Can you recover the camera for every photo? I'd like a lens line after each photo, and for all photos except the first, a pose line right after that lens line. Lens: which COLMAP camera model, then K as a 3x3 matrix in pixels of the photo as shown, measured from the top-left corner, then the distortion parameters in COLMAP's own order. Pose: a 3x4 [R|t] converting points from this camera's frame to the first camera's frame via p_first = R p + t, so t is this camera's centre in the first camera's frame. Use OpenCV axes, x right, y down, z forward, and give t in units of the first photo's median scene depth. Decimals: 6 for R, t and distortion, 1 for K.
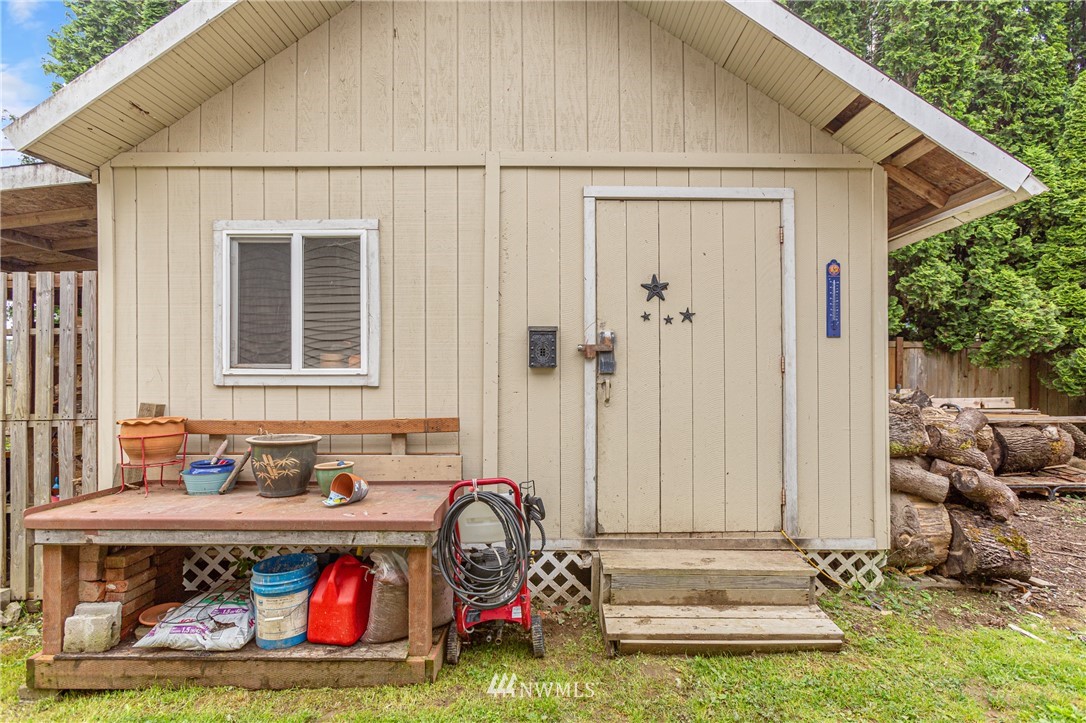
lens RADIAL K [[487.6, 0, 543.9], [0, 487.6, 363.1], [0, 0, 1]] dist [-0.004645, 0.001022]
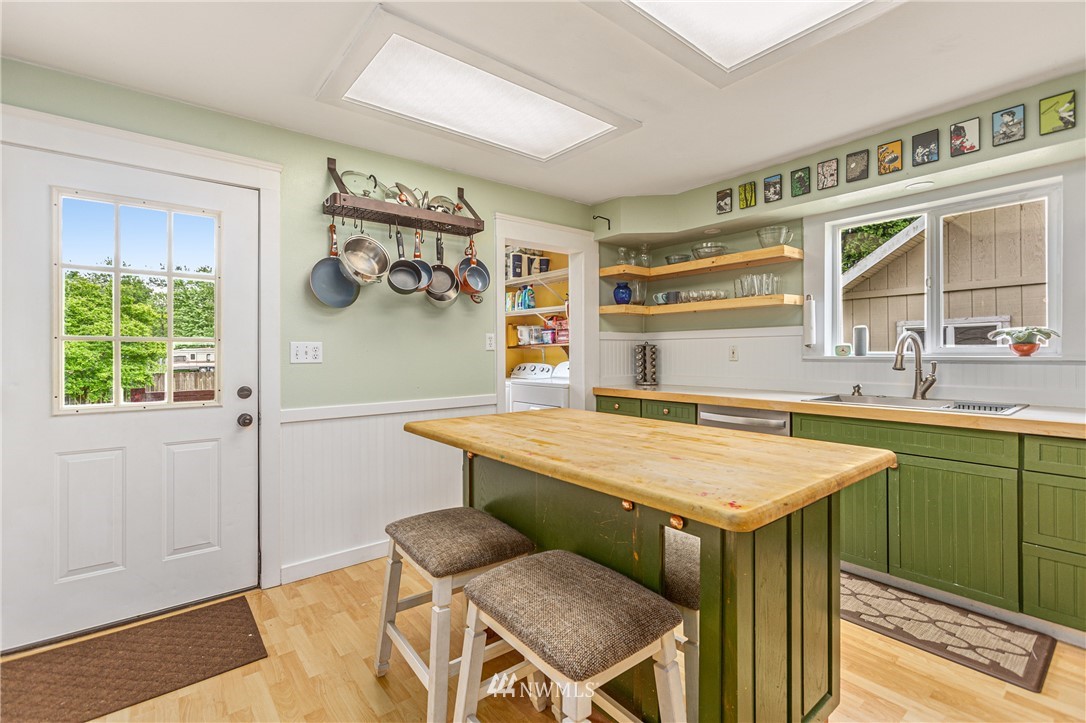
lens RADIAL K [[487.6, 0, 534.6], [0, 487.6, 353.8], [0, 0, 1]] dist [-0.004645, 0.001022]
pose [[0.611741, -0.010505, -0.790988, -0.001718], [0.013281, 0.999907, -0.003007, -0.176624], [0.790946, -0.008666, 0.611824, -1.463160]]
